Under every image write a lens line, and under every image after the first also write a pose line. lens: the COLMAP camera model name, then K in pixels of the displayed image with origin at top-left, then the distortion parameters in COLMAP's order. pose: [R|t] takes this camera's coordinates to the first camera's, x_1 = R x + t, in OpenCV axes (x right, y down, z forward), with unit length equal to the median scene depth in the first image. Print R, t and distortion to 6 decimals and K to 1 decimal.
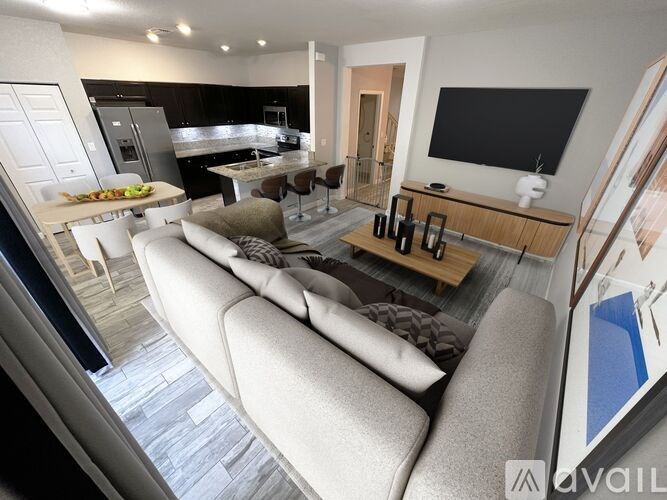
lens RADIAL K [[268.1, 0, 335.3], [0, 268.1, 249.7], [0, 0, 1]] dist [-0.000553, 0.000179]
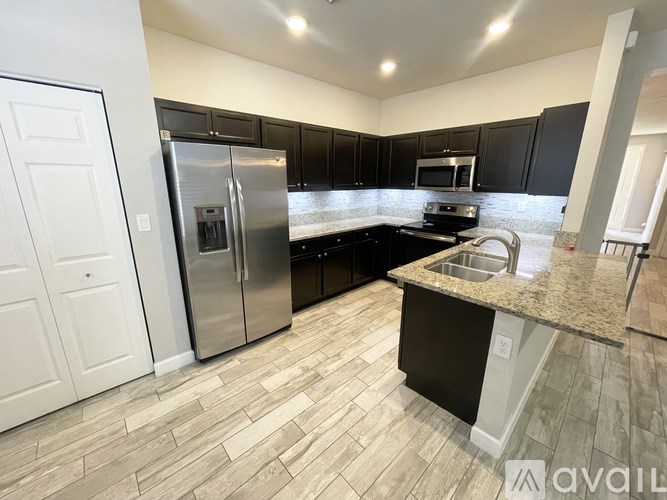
lens RADIAL K [[268.1, 0, 332.1], [0, 268.1, 249.4], [0, 0, 1]] dist [-0.000553, 0.000179]
pose [[0.991347, 0.013753, -0.130541, -0.399933], [-0.047137, 0.965462, -0.256245, -0.179796], [0.122508, 0.260181, 0.957757, 0.464446]]
